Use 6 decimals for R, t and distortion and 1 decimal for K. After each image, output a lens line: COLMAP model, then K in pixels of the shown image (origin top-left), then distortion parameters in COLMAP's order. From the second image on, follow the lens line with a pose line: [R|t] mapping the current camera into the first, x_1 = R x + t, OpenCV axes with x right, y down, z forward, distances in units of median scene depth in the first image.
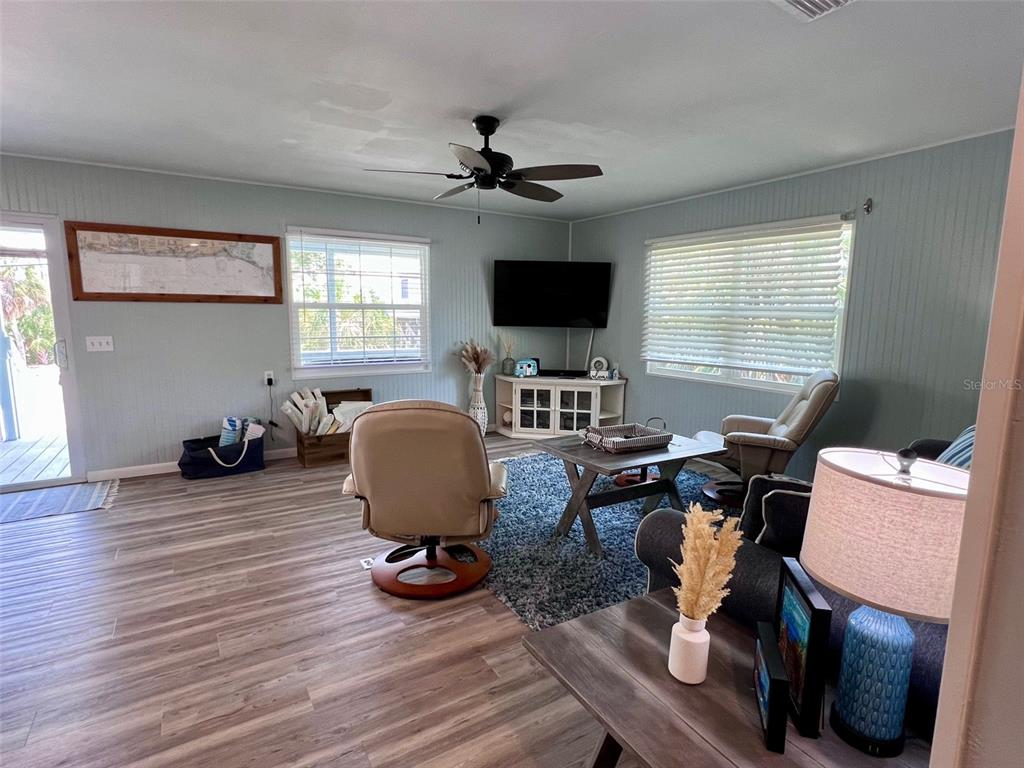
lens RADIAL K [[529.3, 0, 511.9], [0, 529.3, 390.1], [0, 0, 1]] dist [-0.003398, 0.003843]
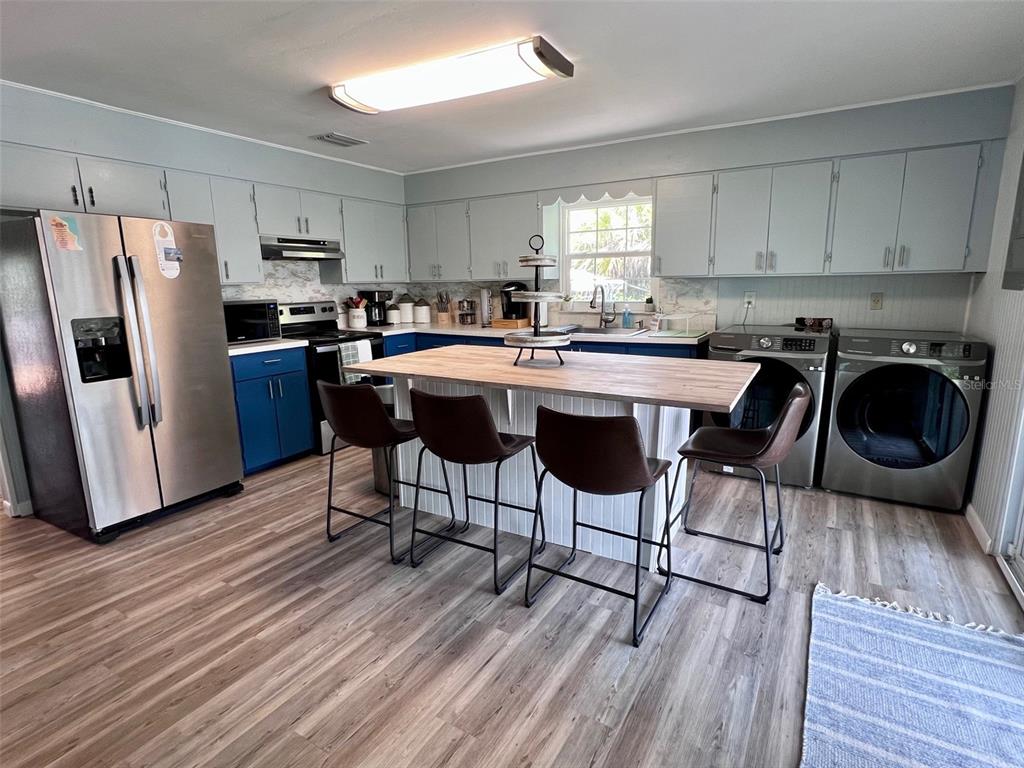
lens RADIAL K [[529.3, 0, 513.8], [0, 529.3, 385.1], [0, 0, 1]] dist [-0.003398, 0.003843]
pose [[-0.891578, 0.095357, -0.442715, -0.383629], [-0.055046, 0.947514, 0.314941, -0.139081], [0.449510, 0.305164, -0.839533, 0.905303]]
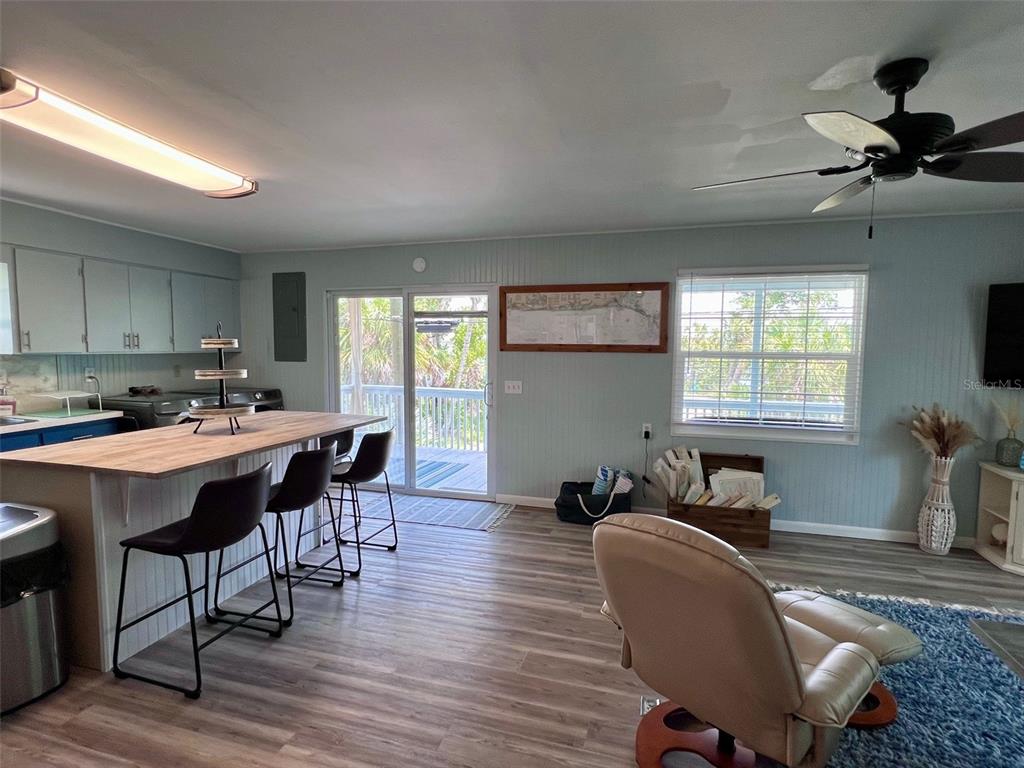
lens RADIAL K [[529.3, 0, 511.9], [0, 529.3, 386.6], [0, 0, 1]] dist [-0.003398, 0.003843]
pose [[0.665659, 0.054311, -0.744277, 0.083116], [-0.111433, 0.993400, -0.027172, -0.051492], [0.737889, 0.101024, 0.667318, 0.195510]]
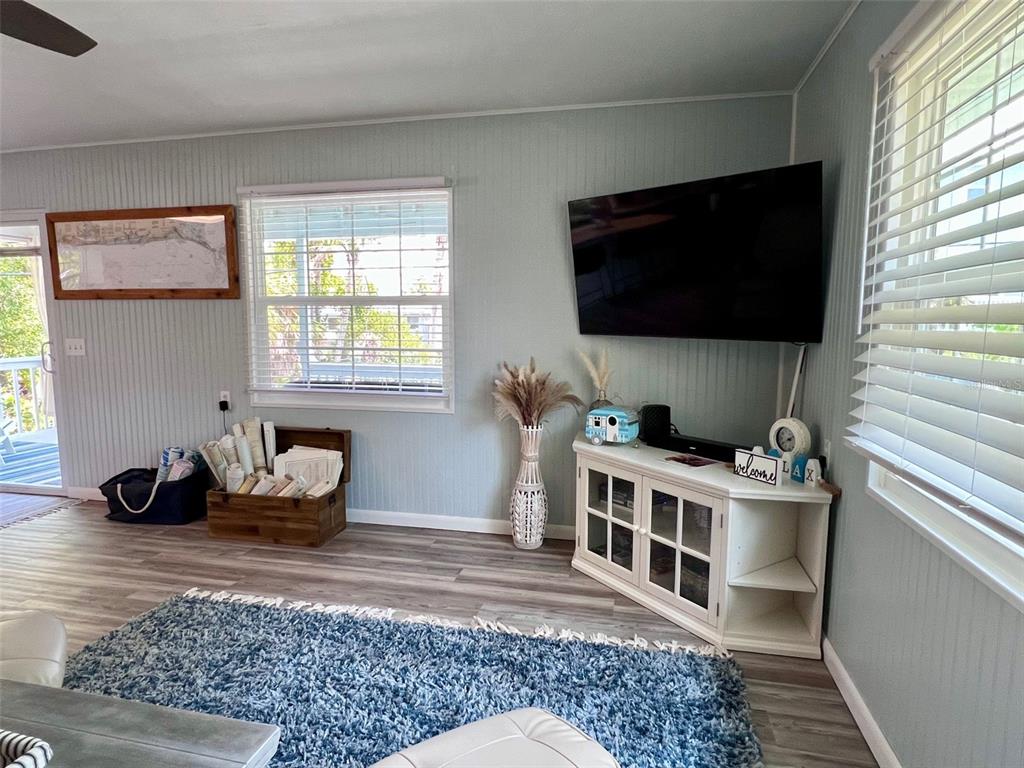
lens RADIAL K [[605.0, 0, 512.3], [0, 605.0, 388.6], [0, 0, 1]] dist [-0.000416, -0.002502]
pose [[0.711742, 0.074526, -0.698477, 0.426970], [-0.098859, 0.995087, 0.005437, -0.087542], [0.695450, 0.065181, 0.715612, 0.715151]]
